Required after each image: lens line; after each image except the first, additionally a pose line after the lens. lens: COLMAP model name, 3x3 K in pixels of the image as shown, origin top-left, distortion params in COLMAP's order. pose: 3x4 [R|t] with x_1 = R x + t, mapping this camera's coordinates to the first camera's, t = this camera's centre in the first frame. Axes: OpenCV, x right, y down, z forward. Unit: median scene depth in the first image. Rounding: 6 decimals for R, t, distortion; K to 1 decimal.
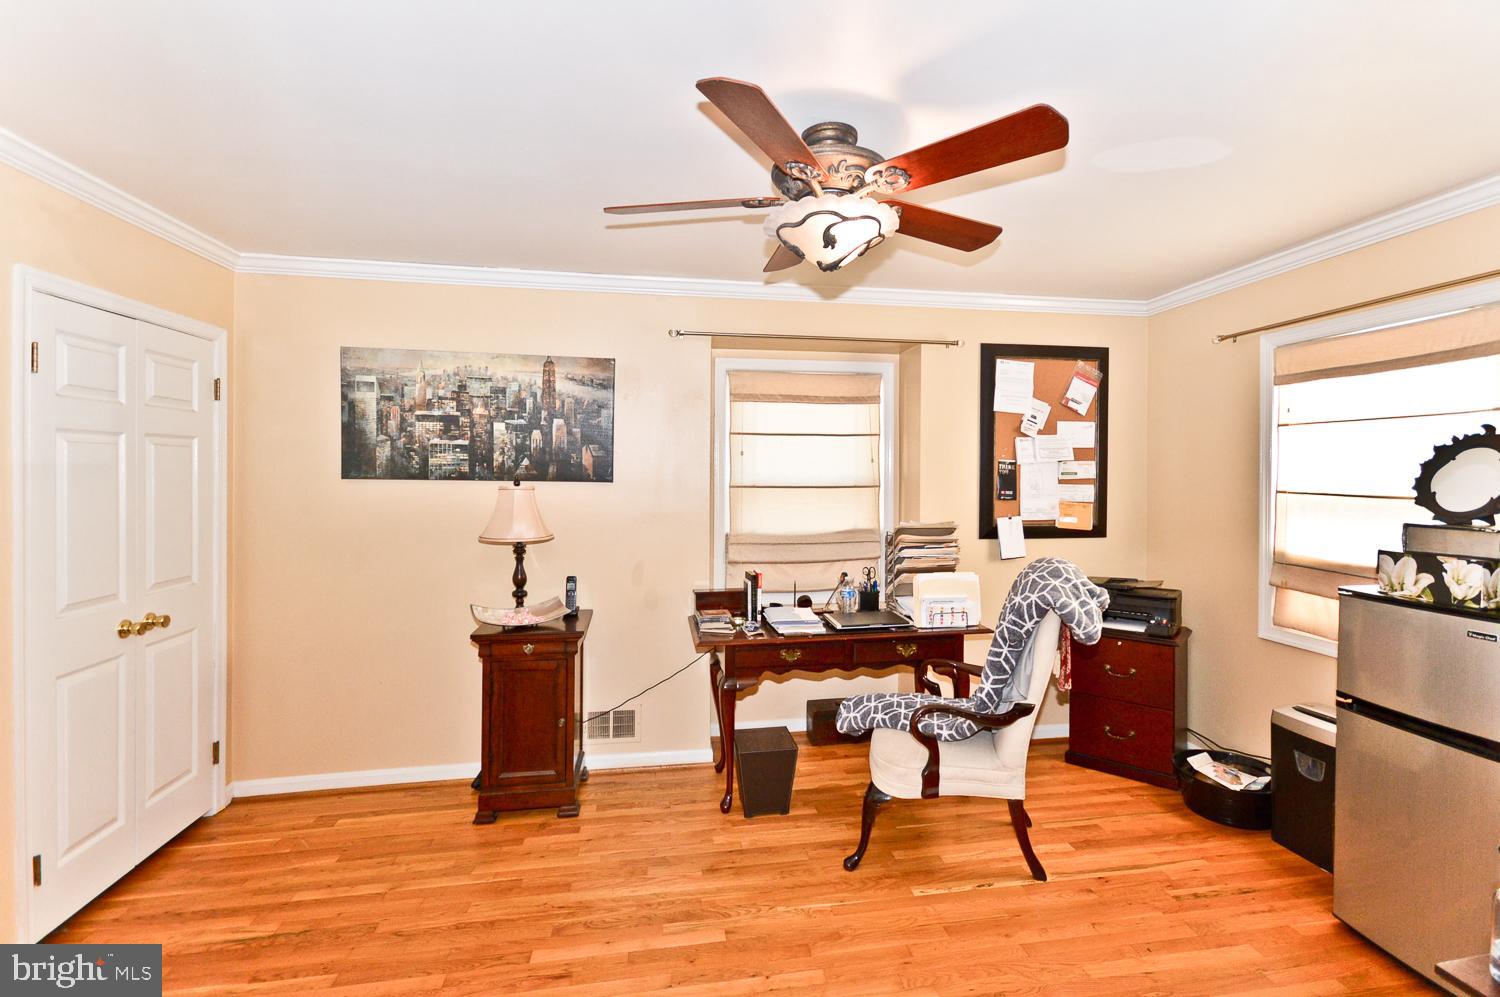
lens RADIAL K [[688.9, 0, 778.9], [0, 688.9, 479.3], [0, 0, 1]] dist [0.010719, -0.000394]
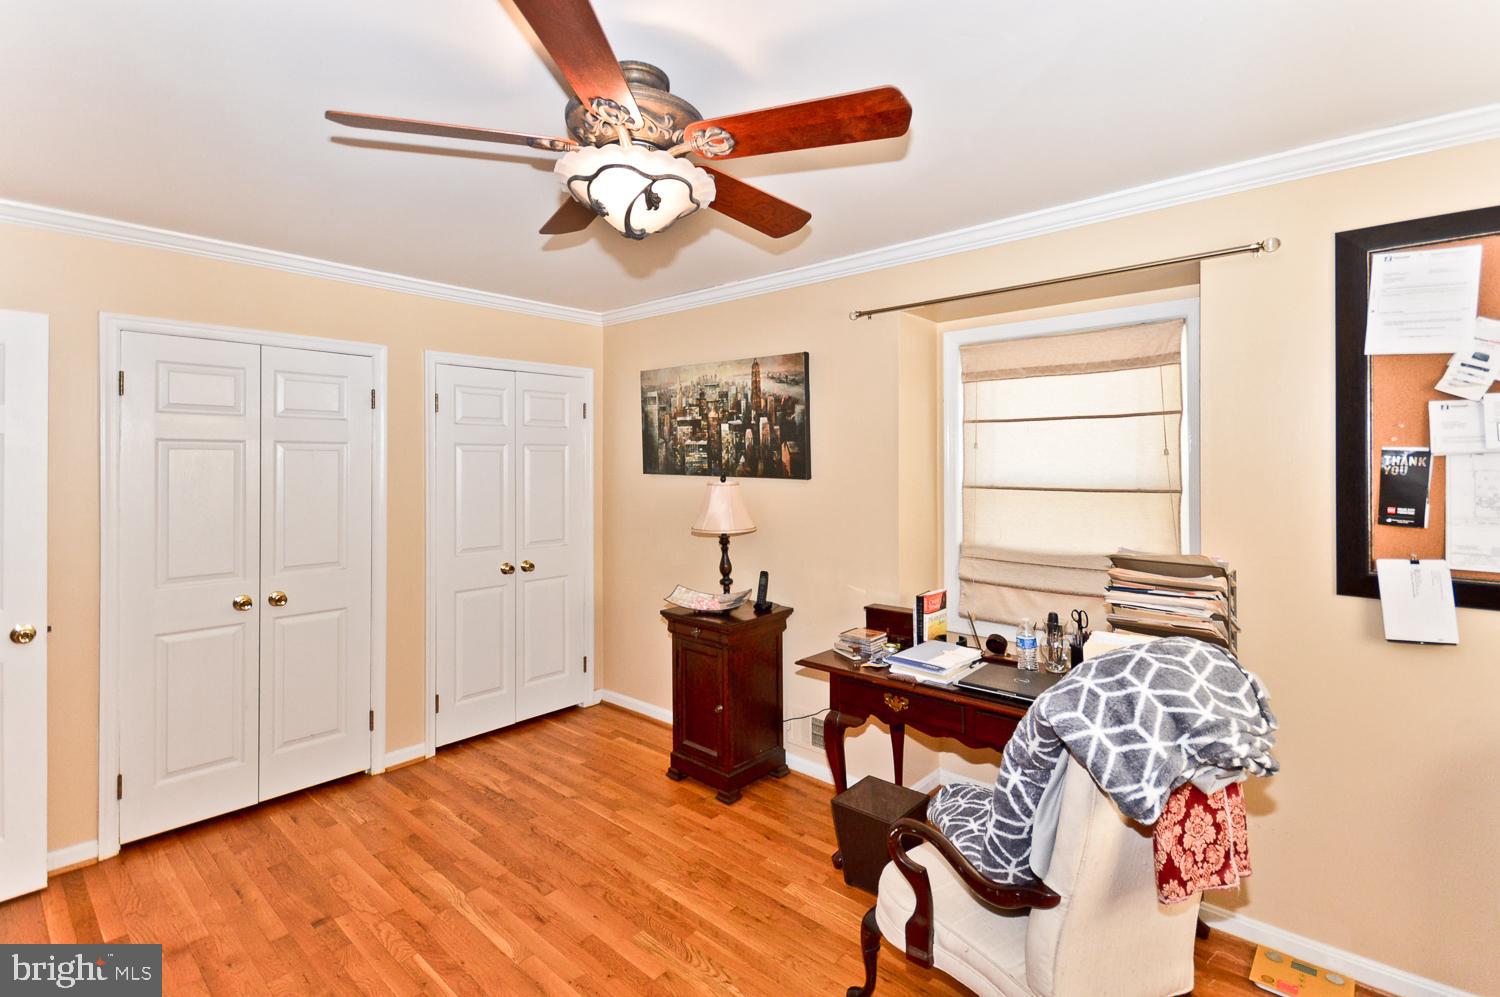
lens RADIAL K [[705.0, 0, 802.6], [0, 705.0, 464.3], [0, 0, 1]] dist [0.007332, 0.000012]
pose [[0.631265, -0.001369, -0.775566, 0.548356], [-0.006873, 0.999949, -0.007360, -0.010045], [0.775537, 0.009977, 0.631224, 0.387348]]
